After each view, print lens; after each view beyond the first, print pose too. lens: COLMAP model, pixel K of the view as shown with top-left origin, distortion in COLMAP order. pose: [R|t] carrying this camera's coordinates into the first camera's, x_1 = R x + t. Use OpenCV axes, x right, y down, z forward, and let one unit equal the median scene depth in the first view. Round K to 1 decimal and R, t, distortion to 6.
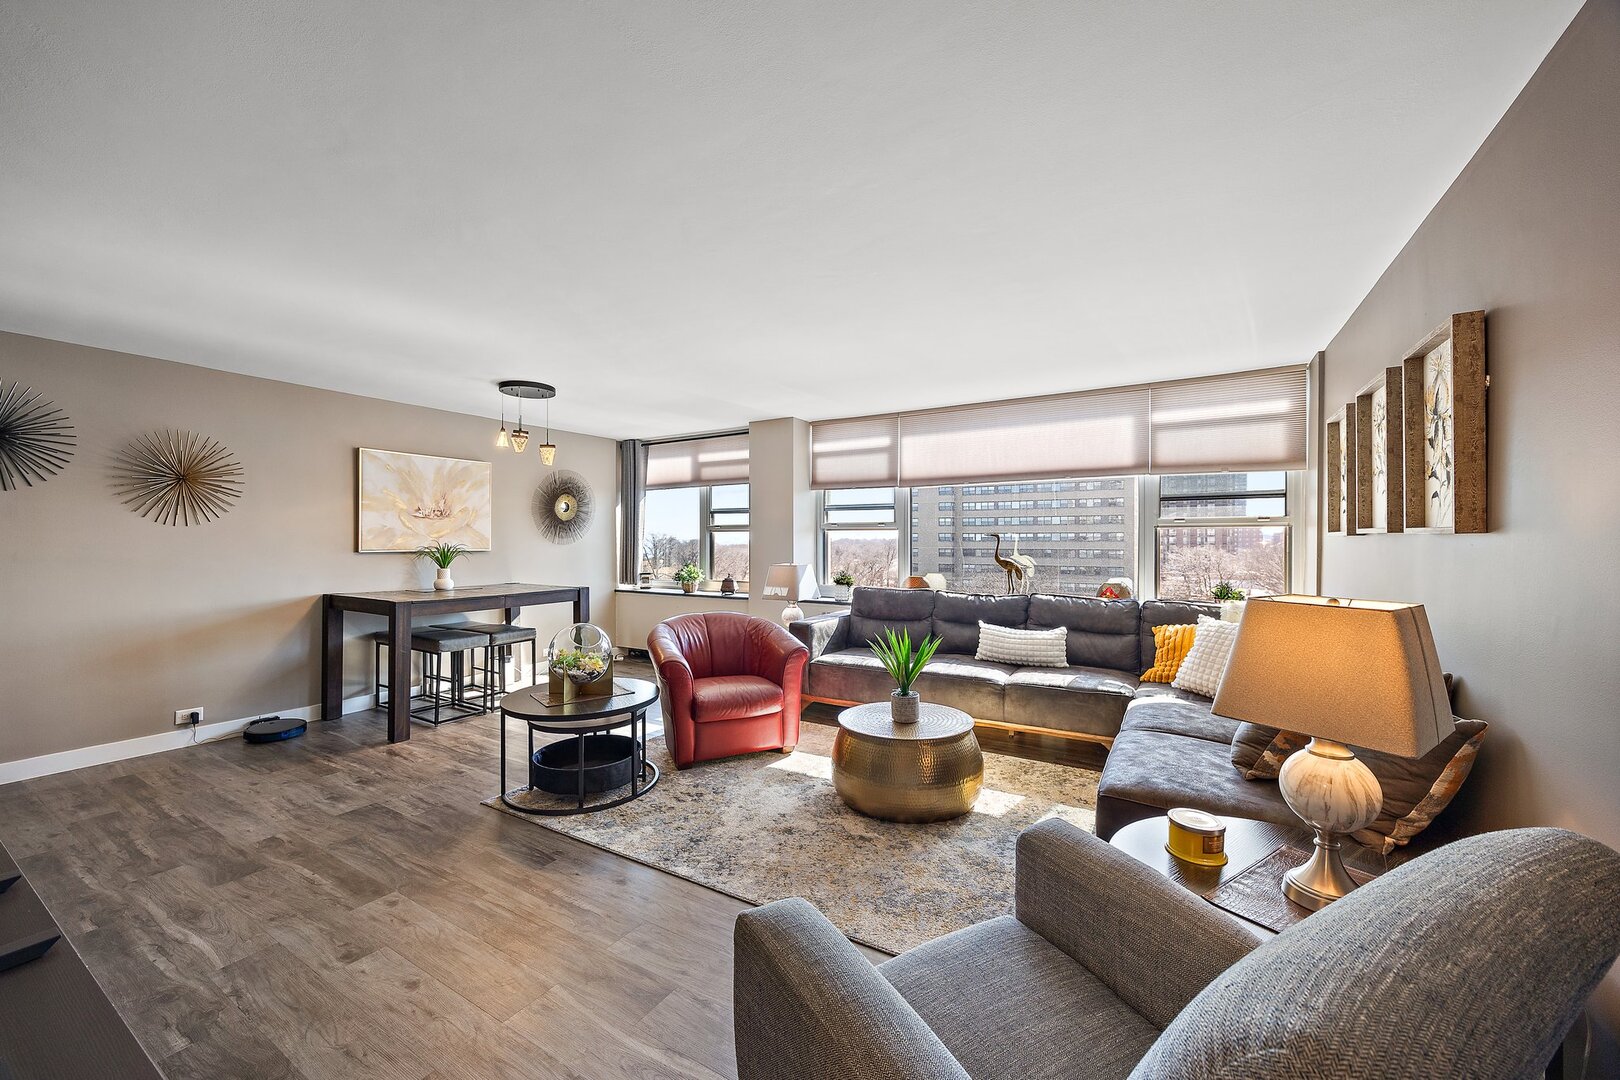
lens RADIAL K [[620.4, 0, 799.3], [0, 620.4, 542.2], [0, 0, 1]] dist [-0.001331, -0.000347]
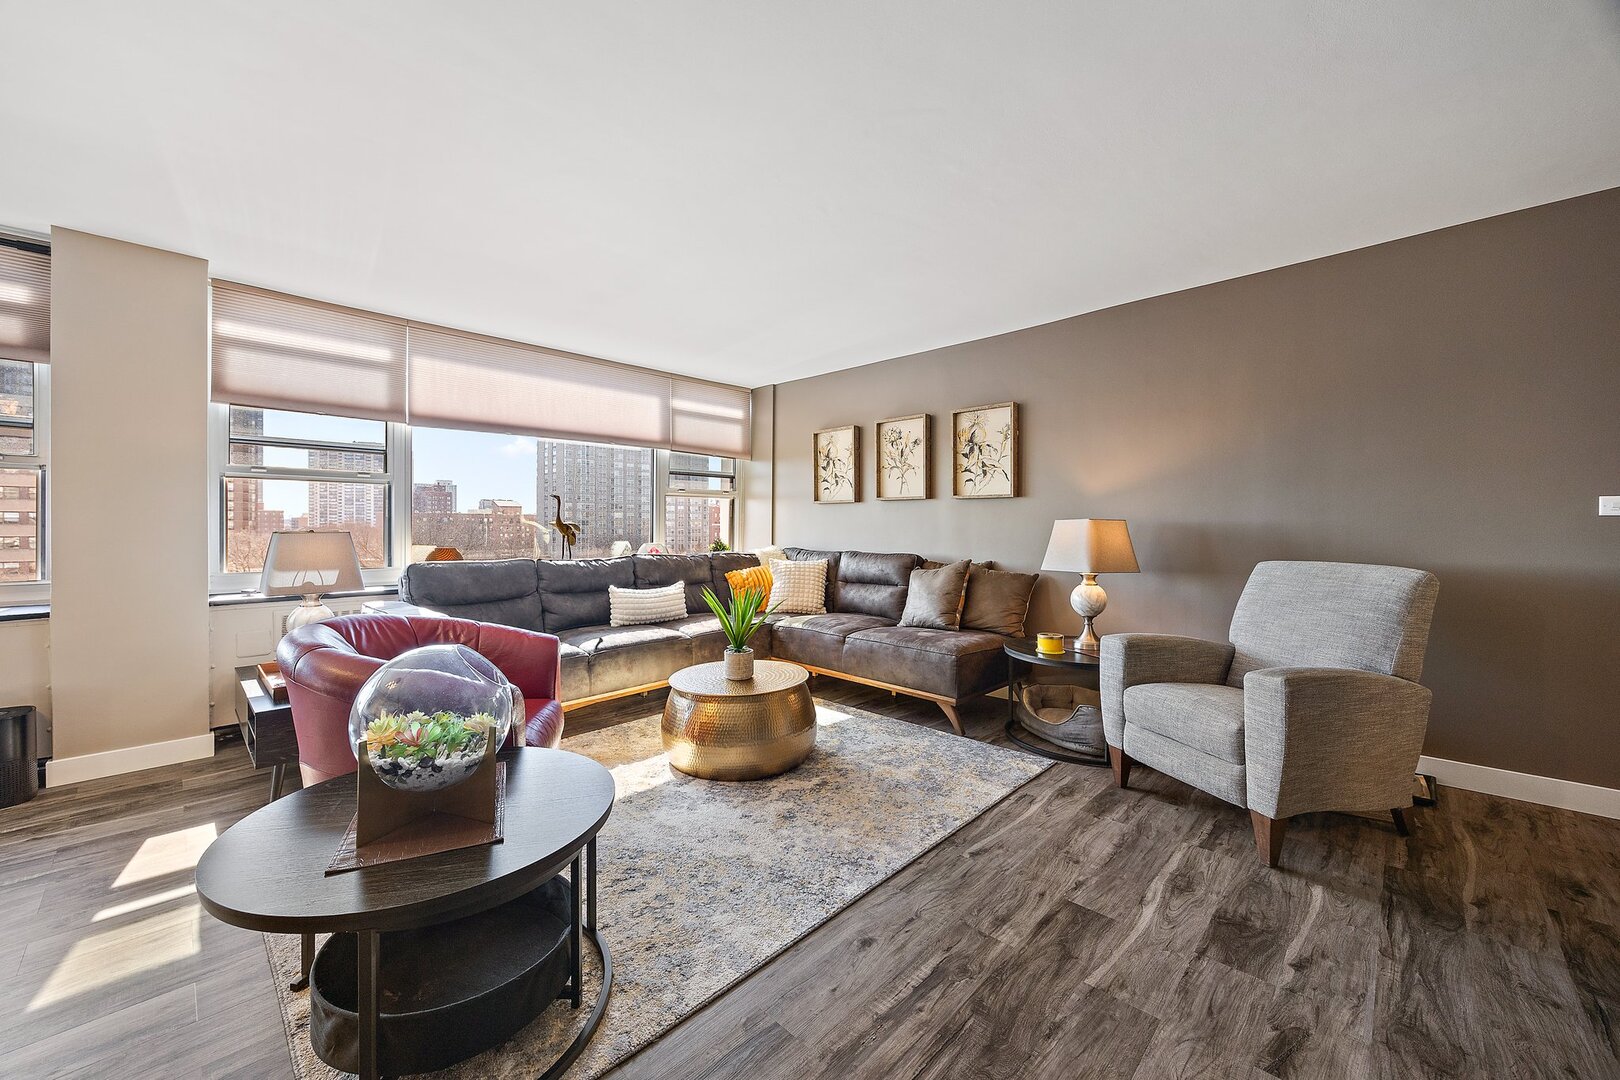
lens RADIAL K [[620.3, 0, 808.1], [0, 620.3, 528.6], [0, 0, 1]] dist [-0.001917, -0.000477]
pose [[0.217660, -0.004907, 0.976012, -0.506371], [0.001704, 0.999988, 0.004648, 0.033280], [-0.976023, 0.000651, 0.217666, 0.460649]]
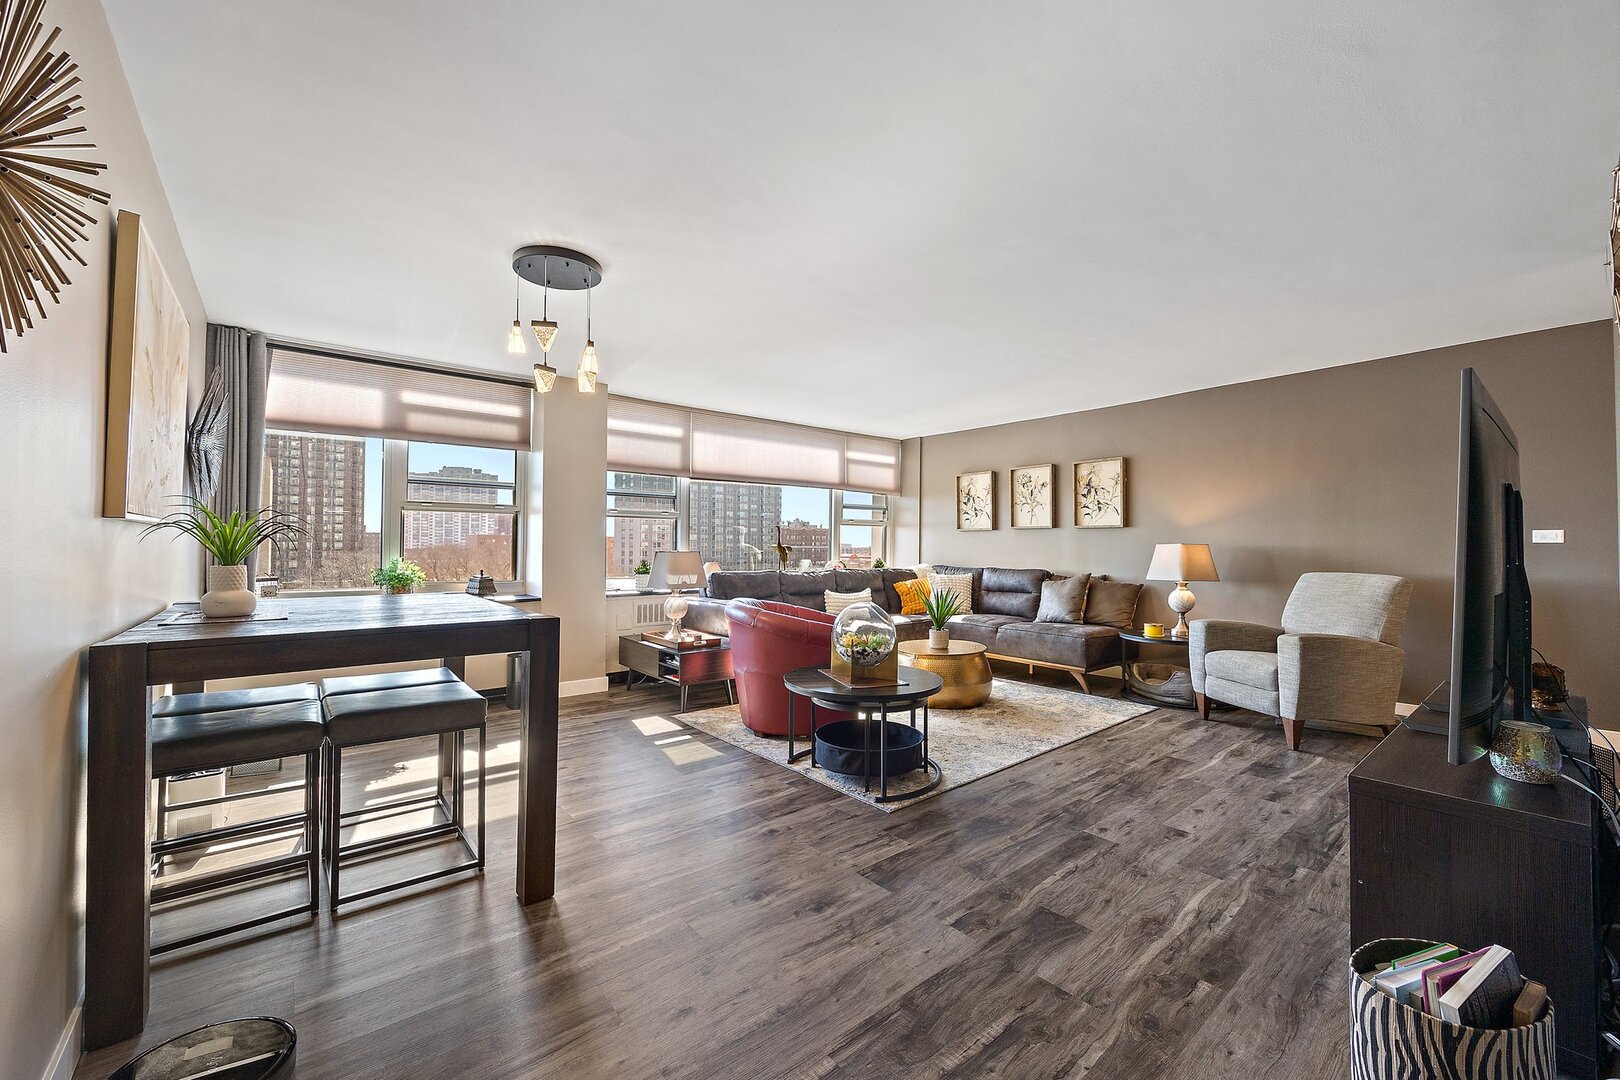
lens RADIAL K [[638.4, 0, 810.0], [0, 638.4, 540.0], [0, 0, 1]] dist [-0.000913, -0.000109]
pose [[0.323373, 0.011690, 0.946199, -0.923749], [0.000320, 0.999922, -0.012463, 0.032899], [-0.946271, 0.004333, 0.323344, 0.537760]]
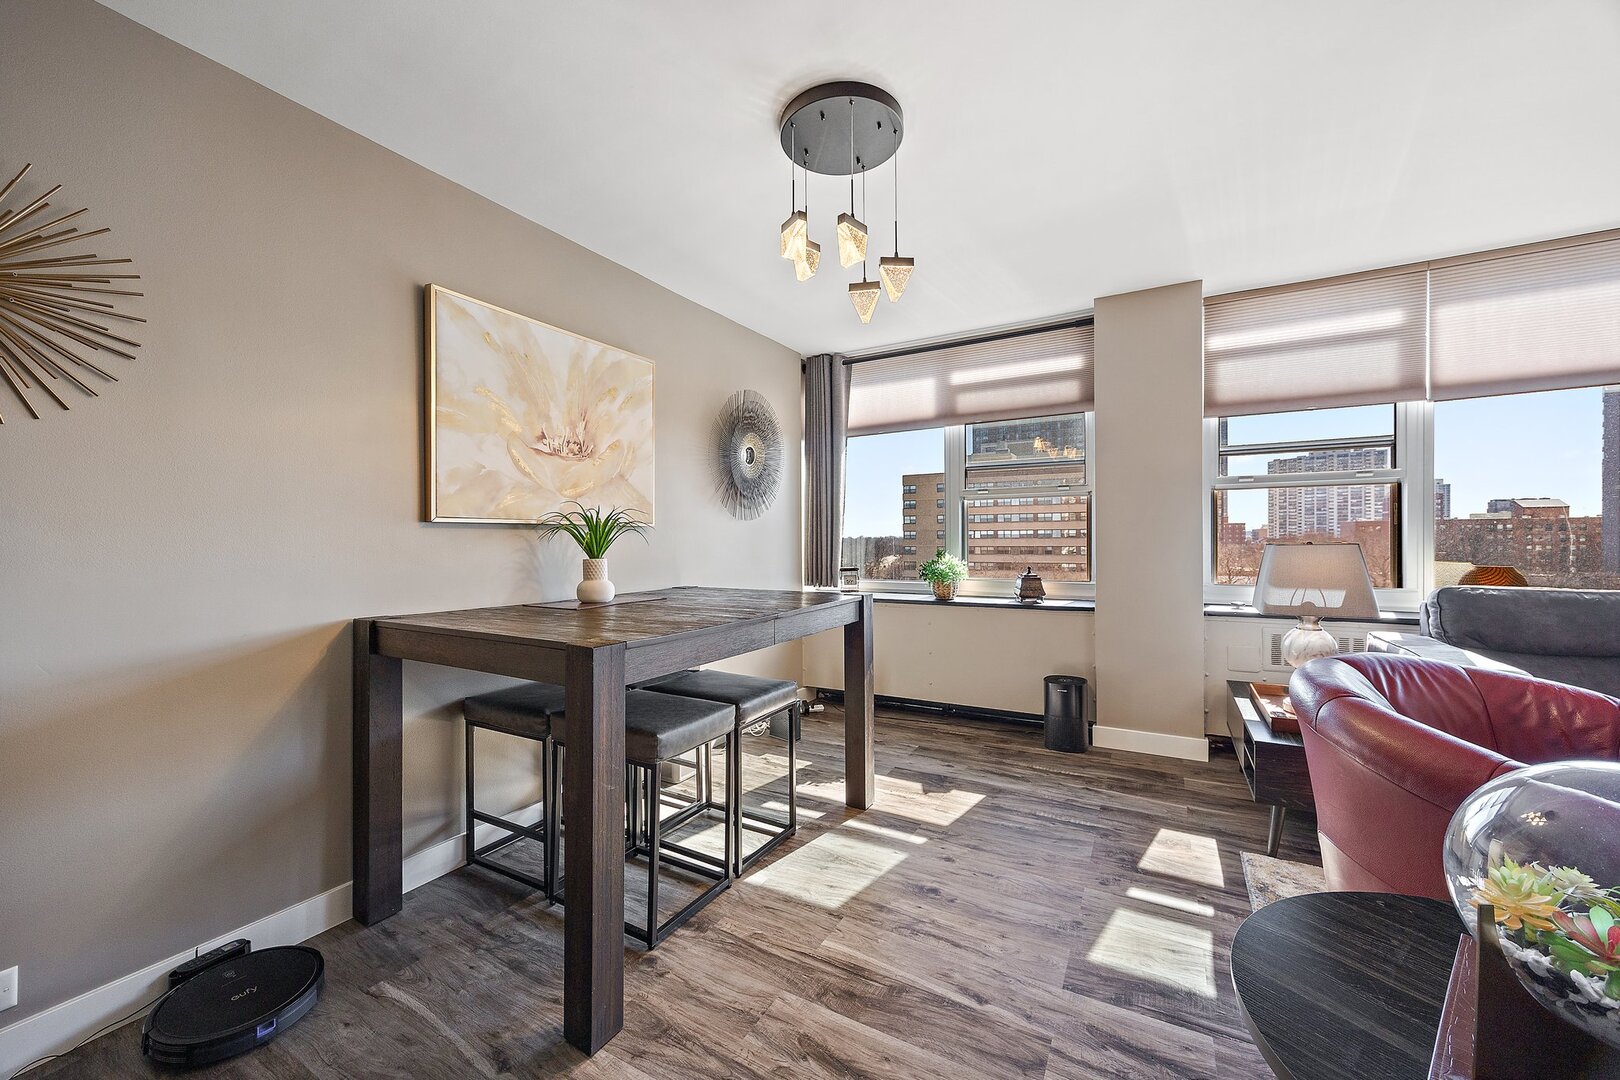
lens RADIAL K [[620.4, 0, 799.3], [0, 620.4, 542.2], [0, 0, 1]] dist [-0.001331, -0.000347]
pose [[0.999644, -0.008723, 0.025219, -0.463359], [0.008708, 0.999962, 0.000697, 0.033304], [-0.025225, -0.000477, 0.999682, 0.556292]]
